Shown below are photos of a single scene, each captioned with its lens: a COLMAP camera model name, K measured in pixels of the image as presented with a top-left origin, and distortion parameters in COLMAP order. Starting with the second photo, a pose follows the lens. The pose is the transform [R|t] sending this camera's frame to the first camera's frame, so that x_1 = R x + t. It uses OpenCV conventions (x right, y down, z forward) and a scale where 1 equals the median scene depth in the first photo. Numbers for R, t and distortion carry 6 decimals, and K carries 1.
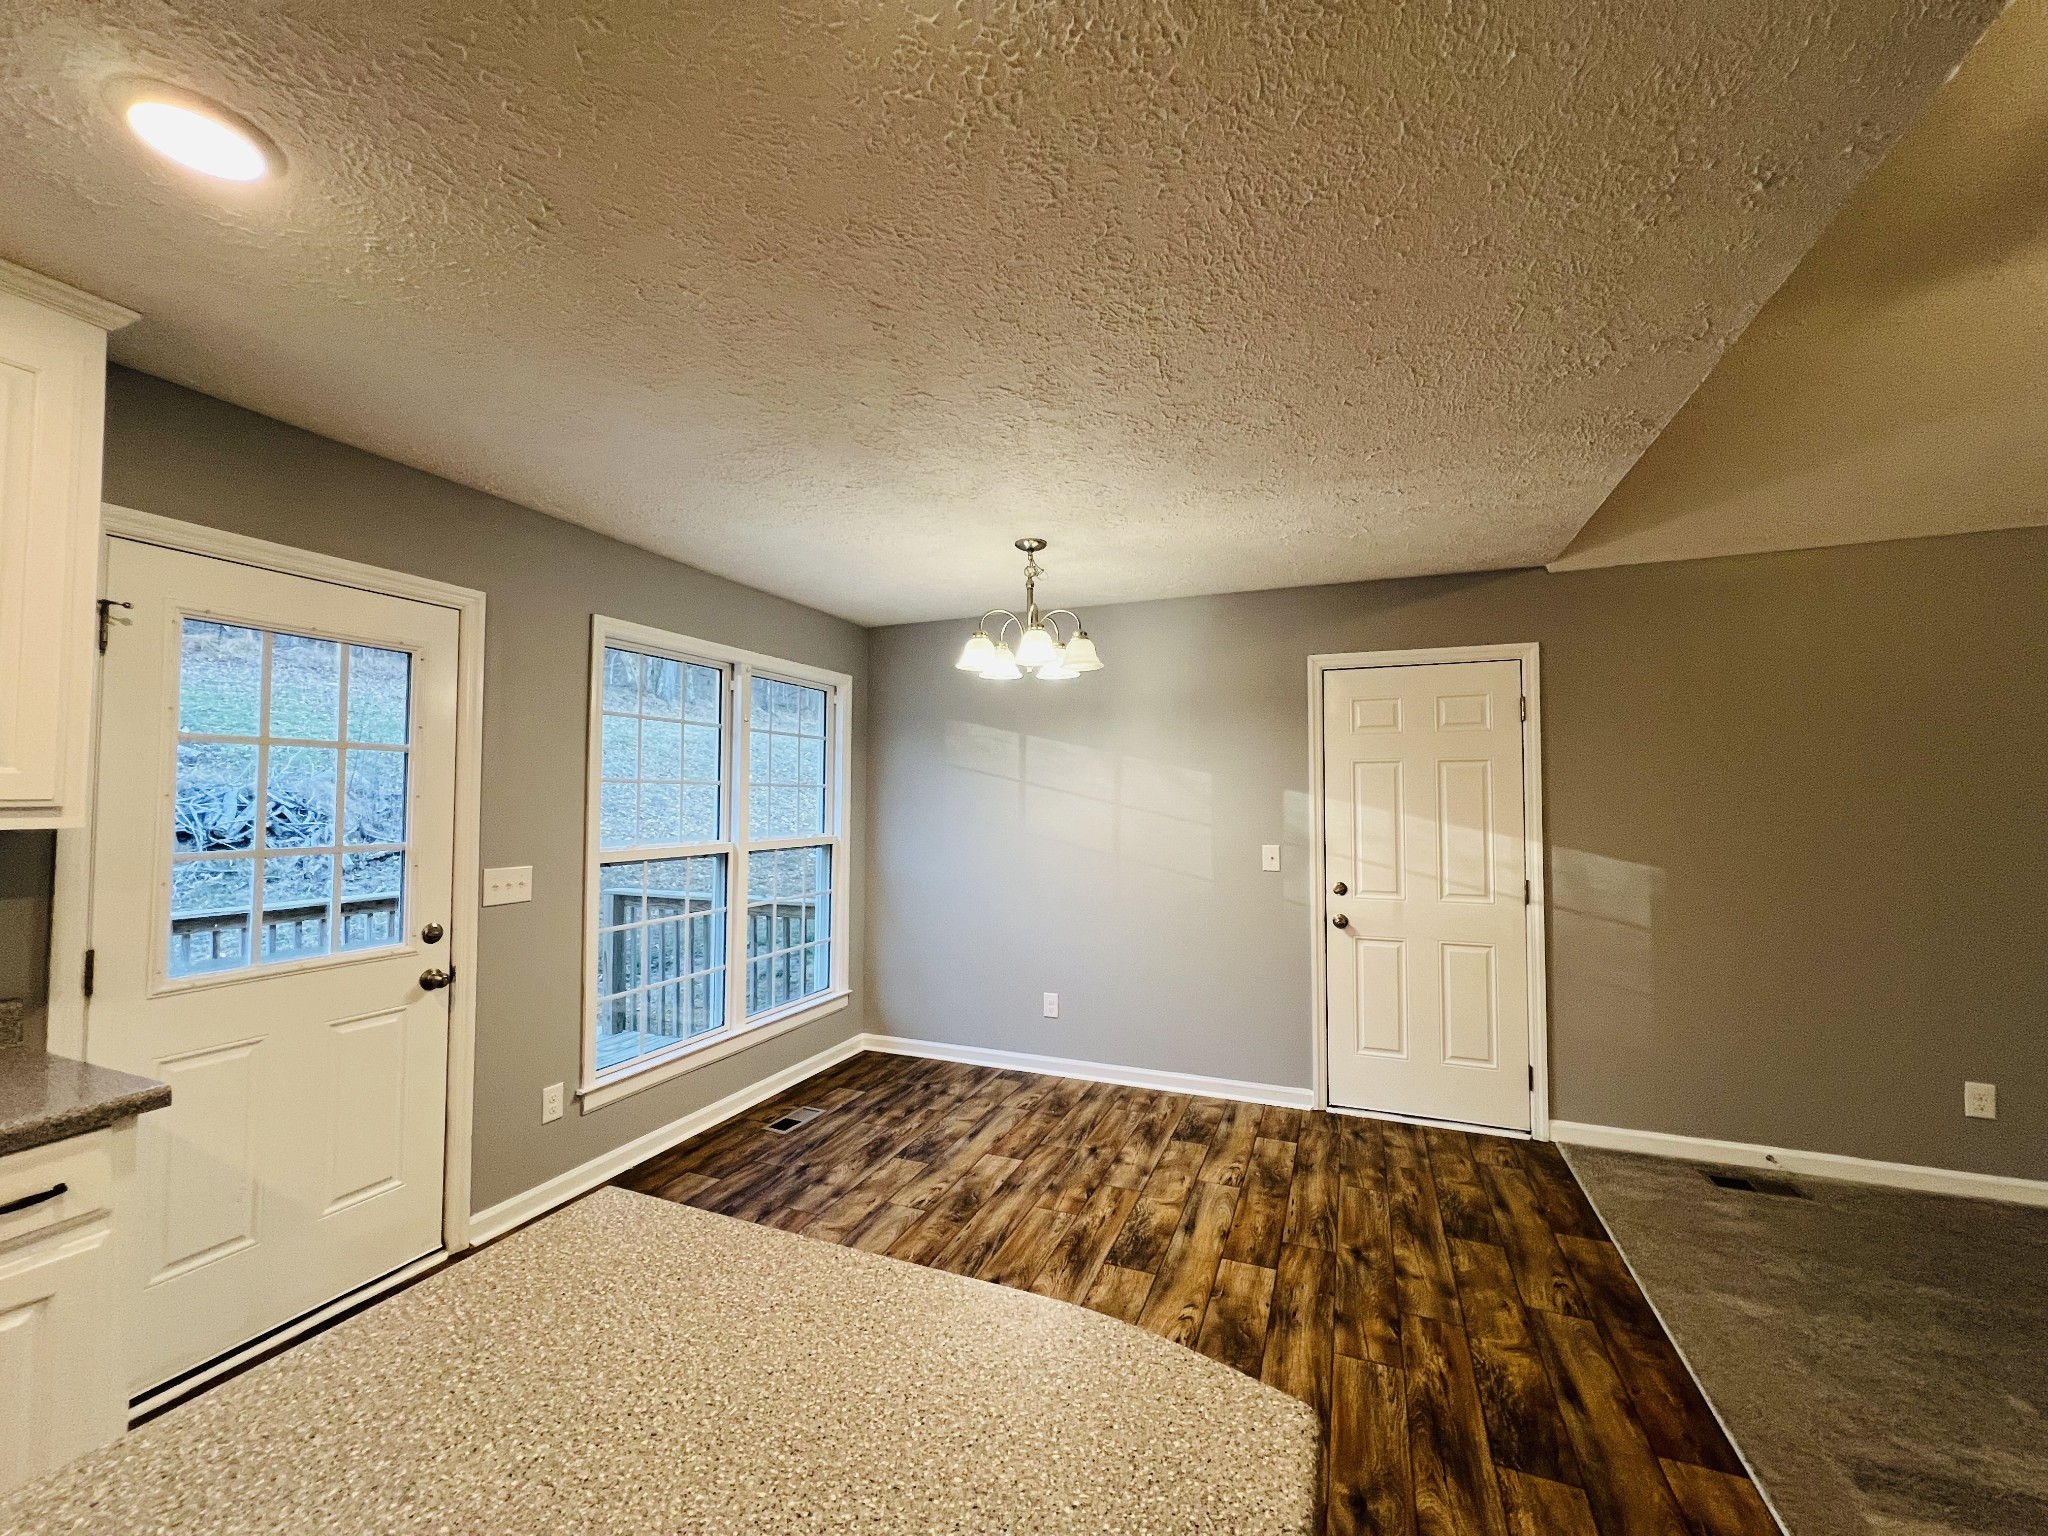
lens RADIAL K [[814.9, 0, 1030.2], [0, 814.9, 767.4], [0, 0, 1]] dist [-0.000405, -0.000427]
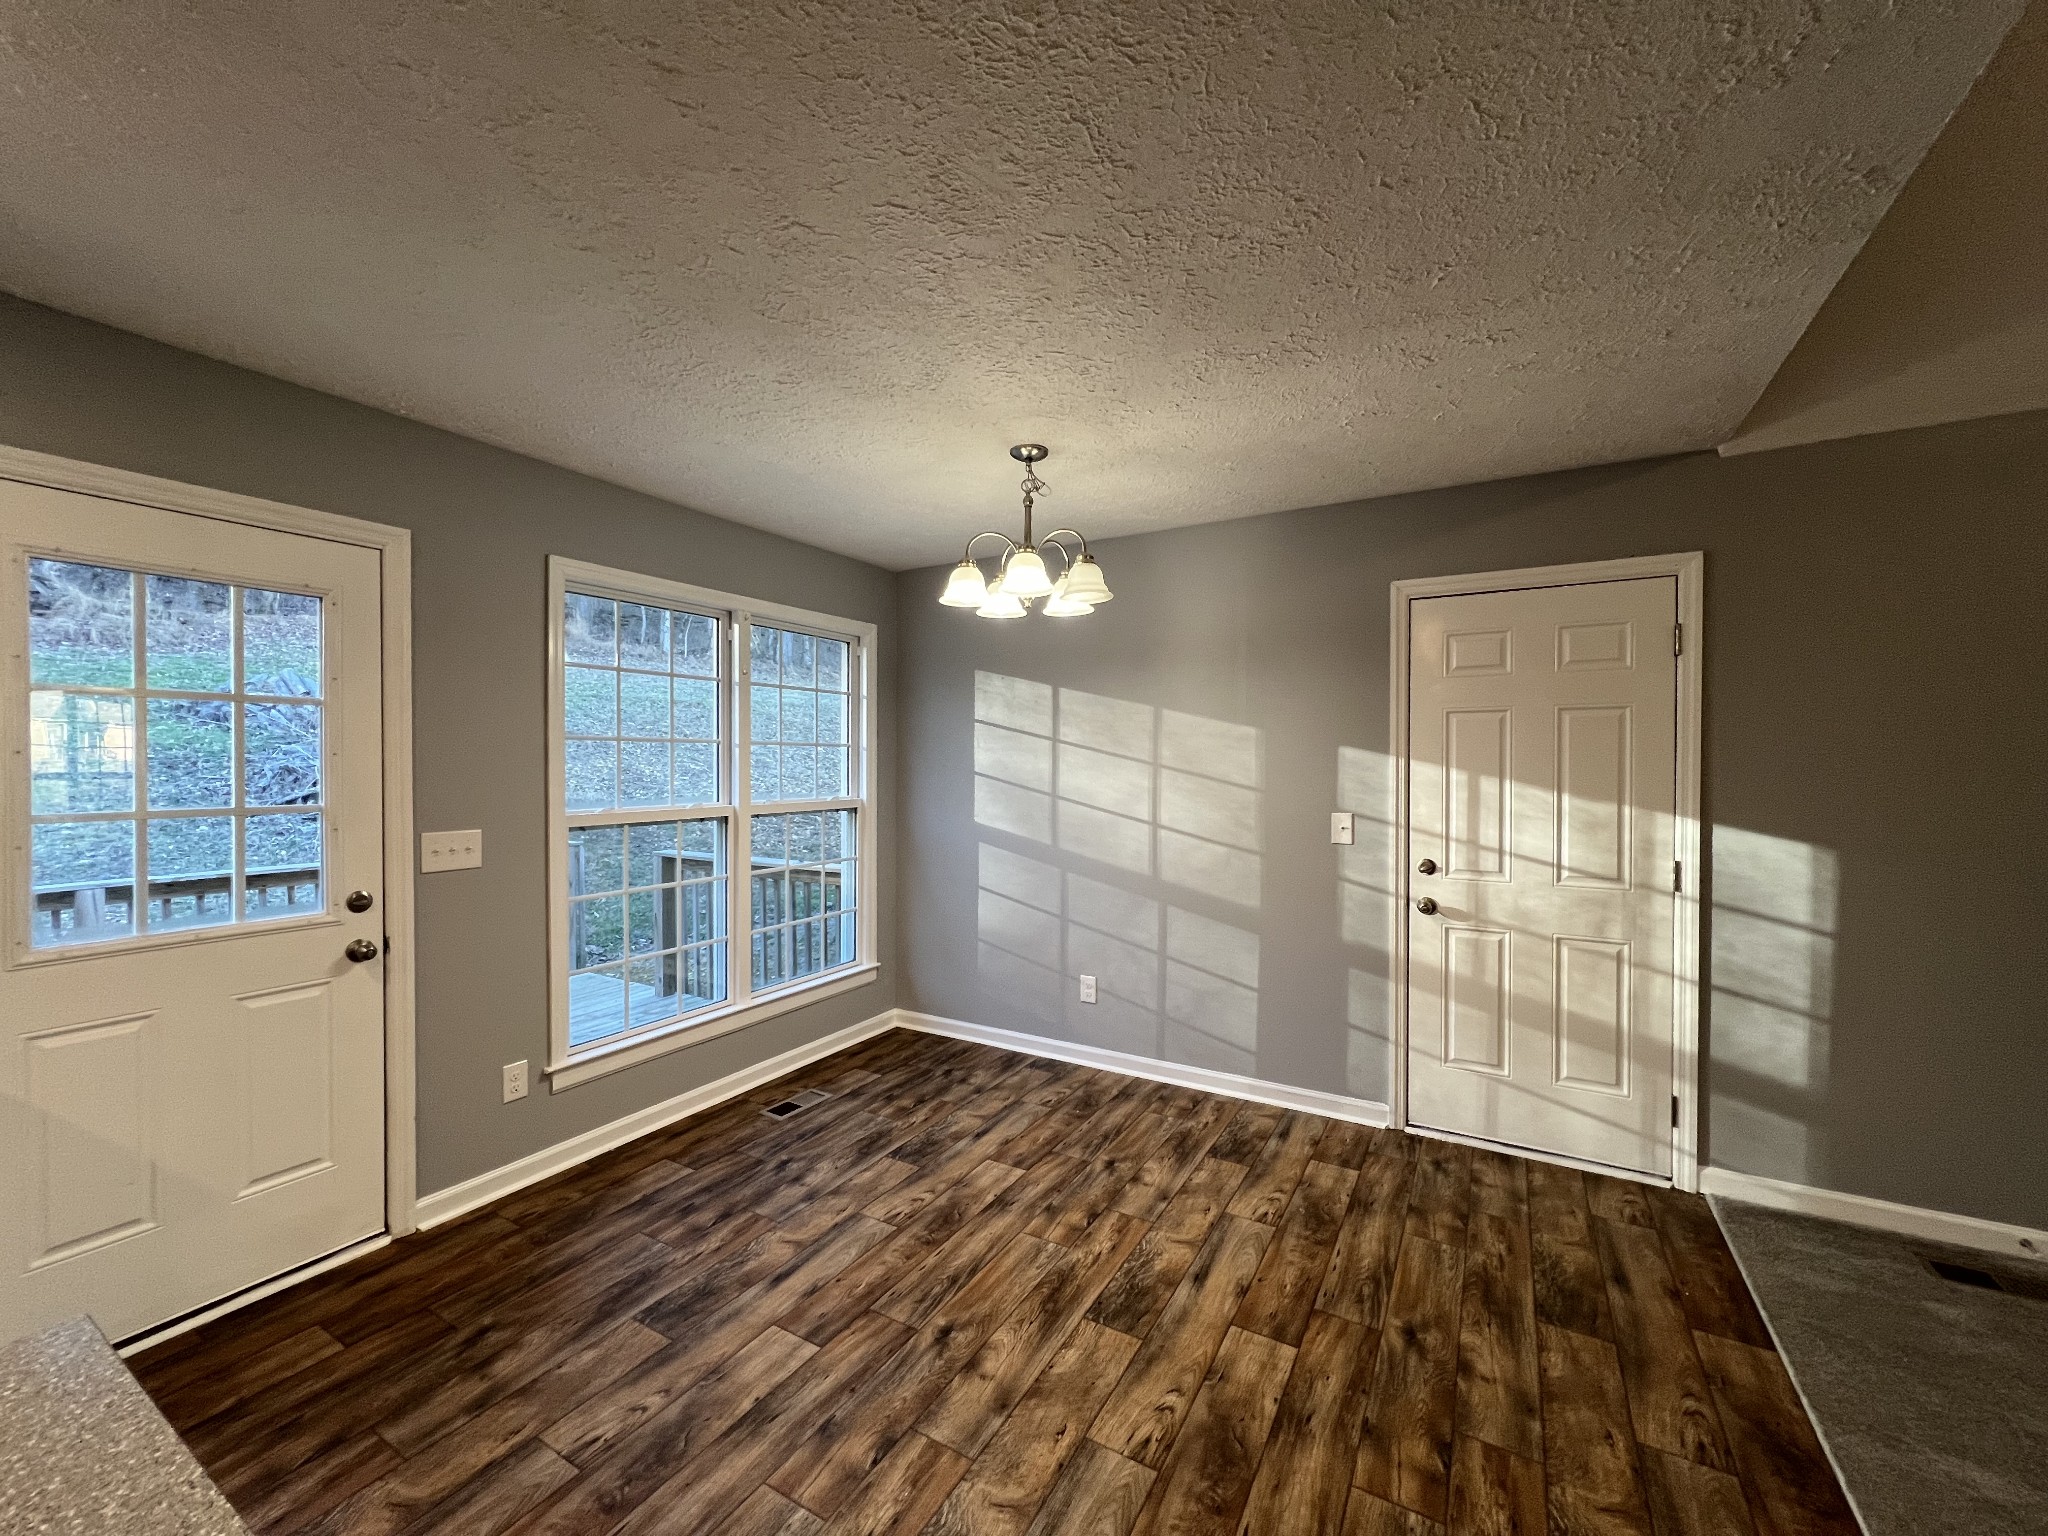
lens RADIAL K [[814.9, 0, 1030.5], [0, 814.9, 768.3], [0, 0, 1]] dist [-0.000405, -0.000427]
pose [[0.989144, 0.000207, -0.146948, 0.130773], [0.006698, 0.998896, 0.046494, 0.011377], [0.146796, -0.046974, 0.988051, 0.166841]]
